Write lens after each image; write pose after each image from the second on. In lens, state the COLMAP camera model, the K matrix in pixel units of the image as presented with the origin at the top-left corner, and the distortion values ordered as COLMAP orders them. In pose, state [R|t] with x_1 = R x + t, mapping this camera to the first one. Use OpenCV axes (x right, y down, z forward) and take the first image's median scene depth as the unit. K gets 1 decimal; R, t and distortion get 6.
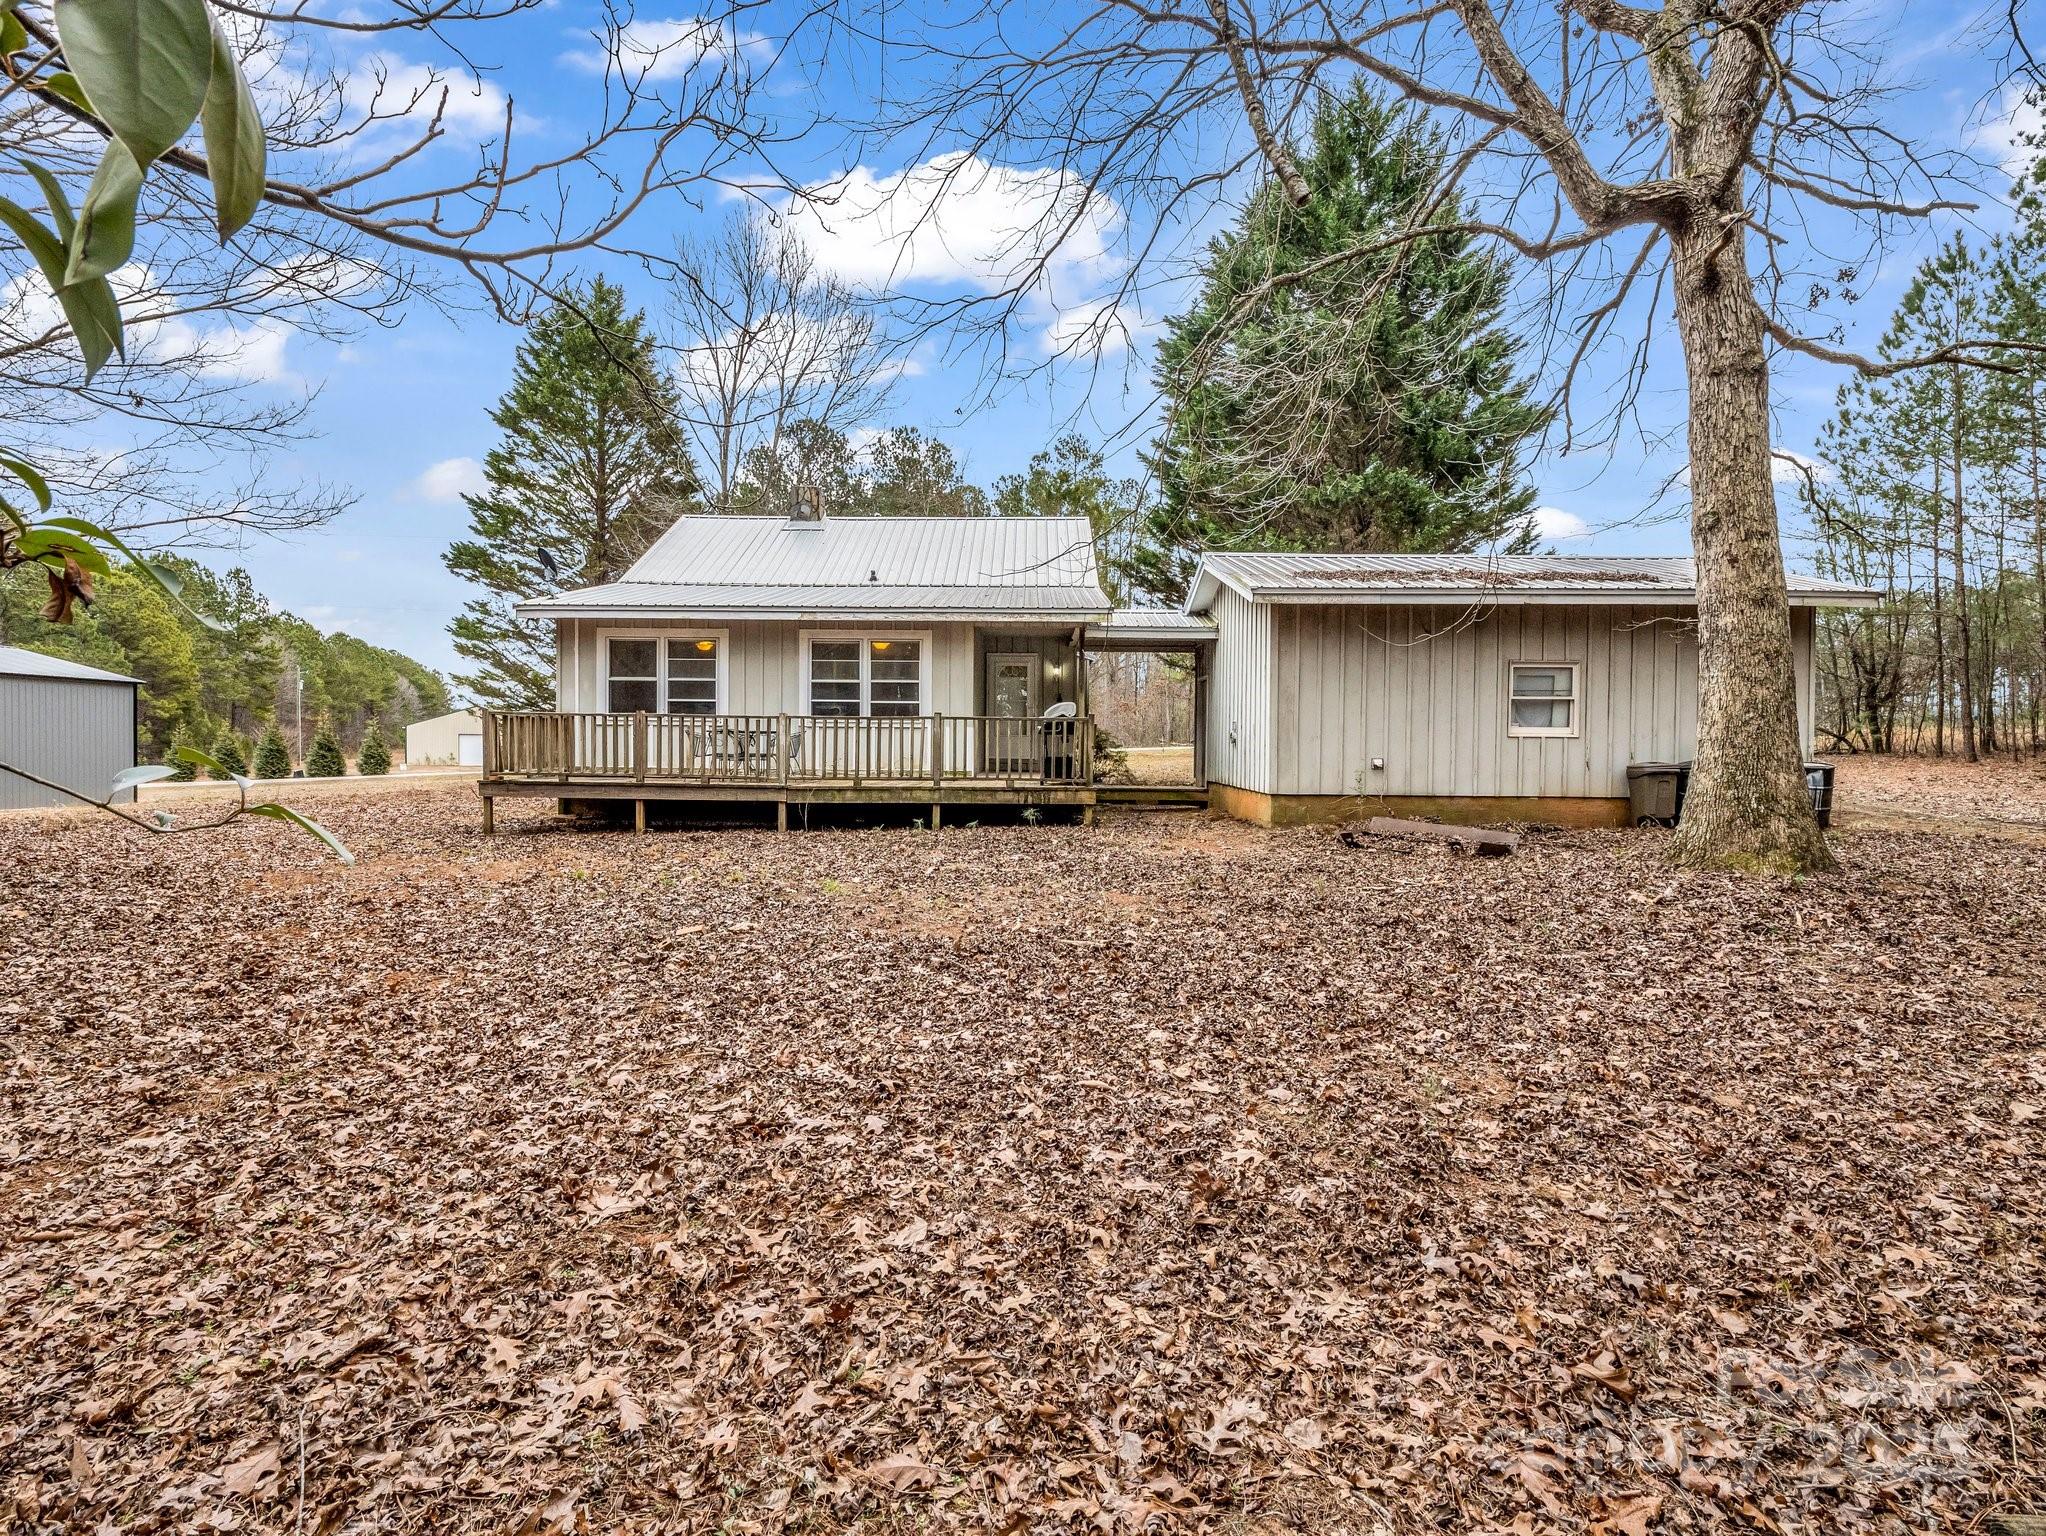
lens RADIAL K [[1001.3, 0, 1023.0], [0, 1001.3, 768.0], [0, 0, 1]] dist [-0.016669, 0.000056]
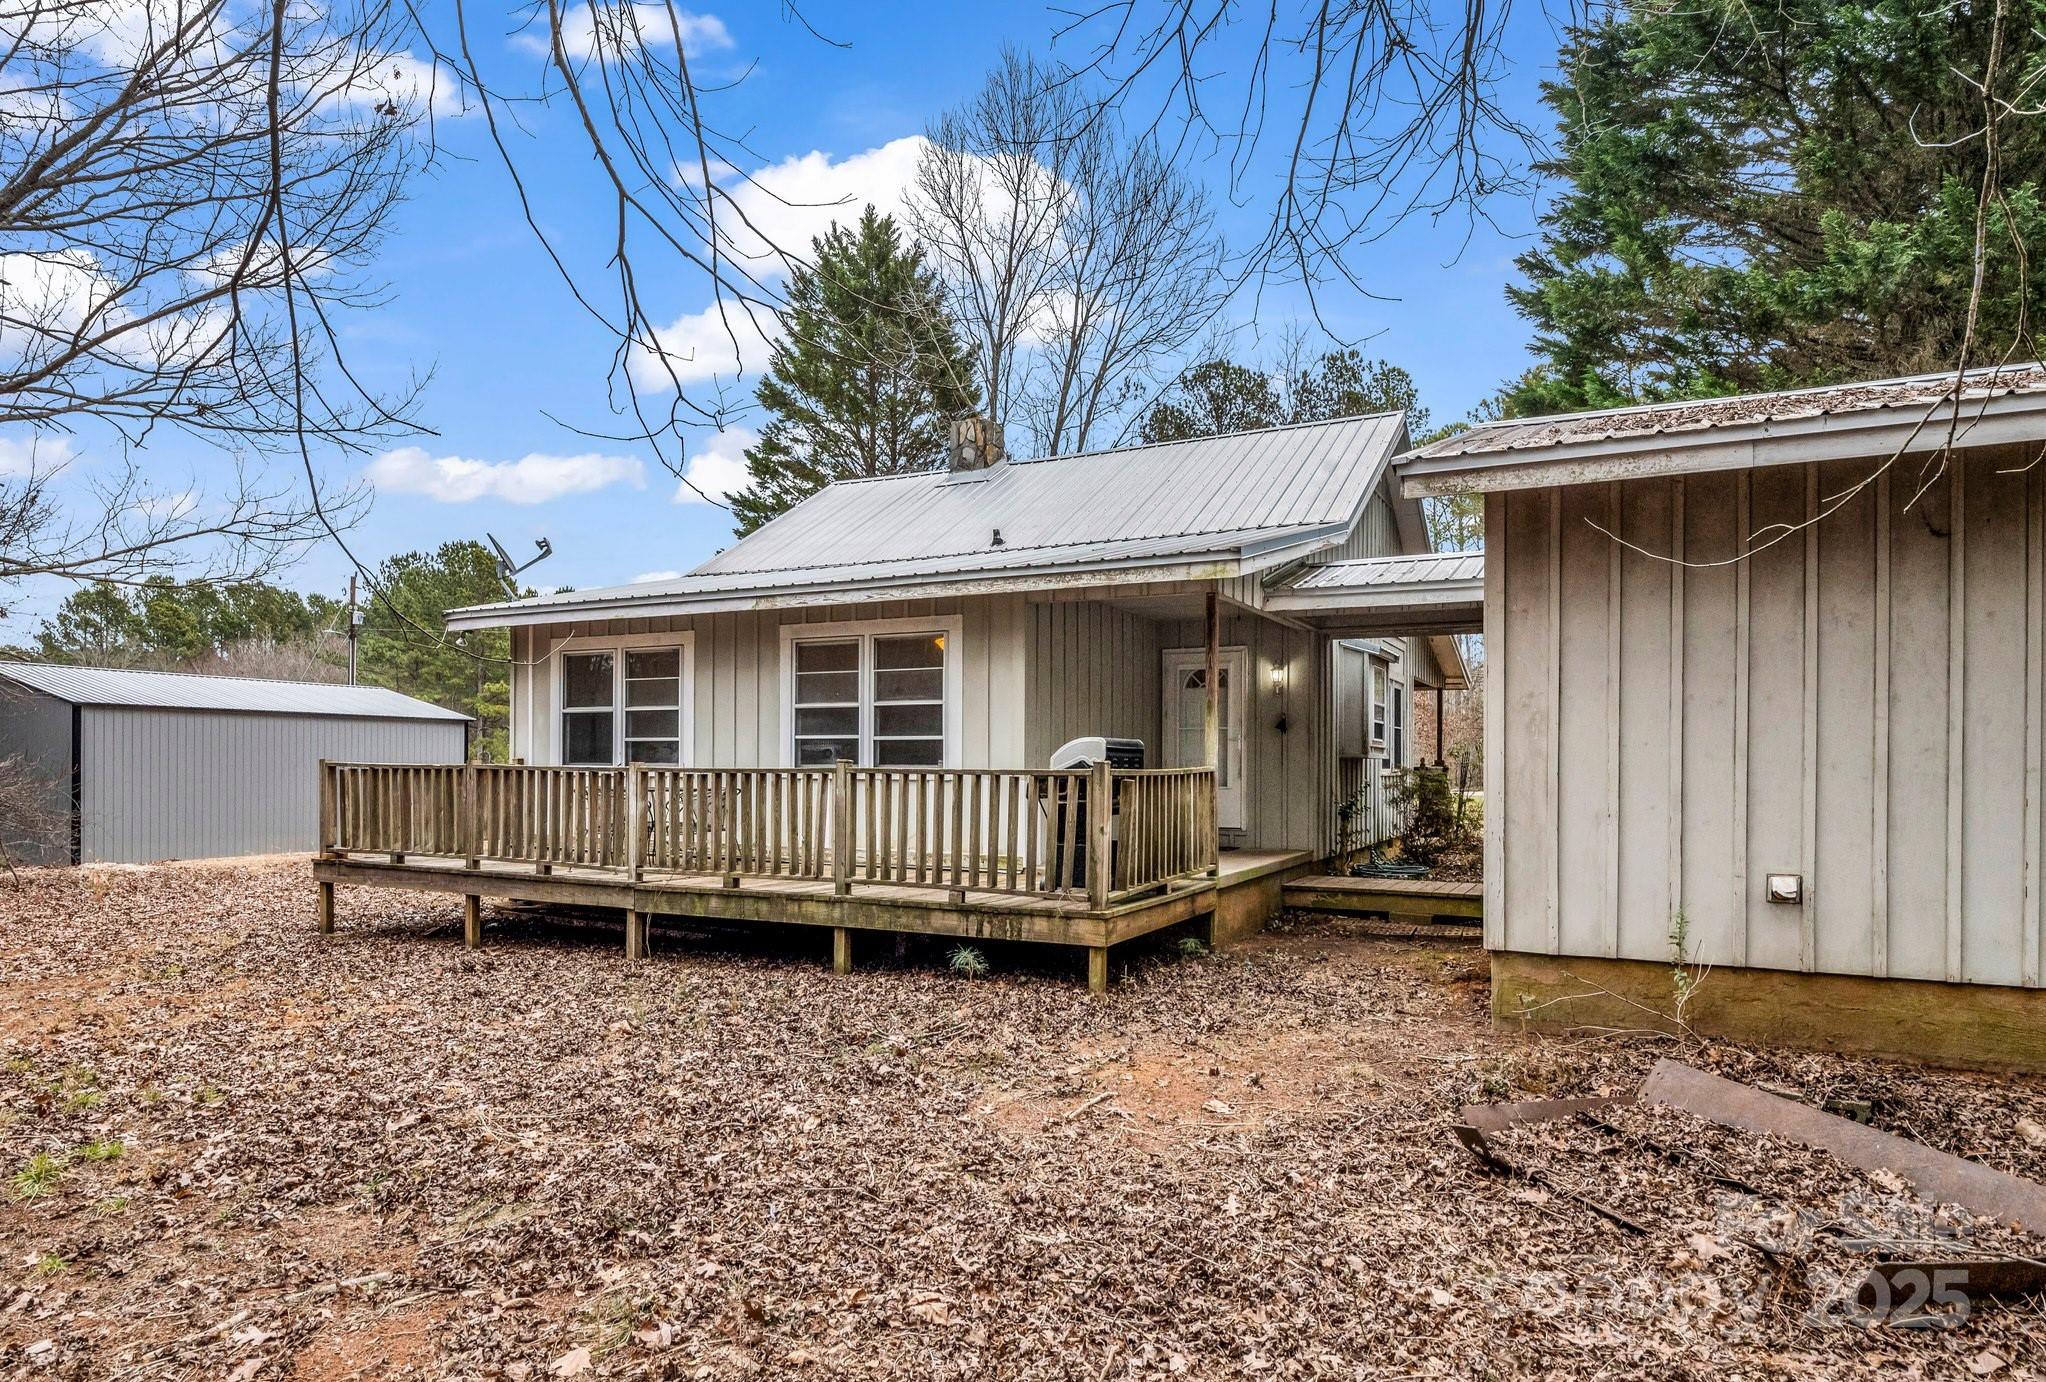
lens RADIAL K [[1208.1, 0, 1023.4], [0, 1208.1, 773.3], [0, 0, 1]] dist [-0.000508, -0.000174]
pose [[0.895496, -0.001099, -0.445068, 0.252965], [-0.009857, 0.999703, -0.022301, -0.029492], [0.444960, 0.024357, 0.895219, 0.386631]]
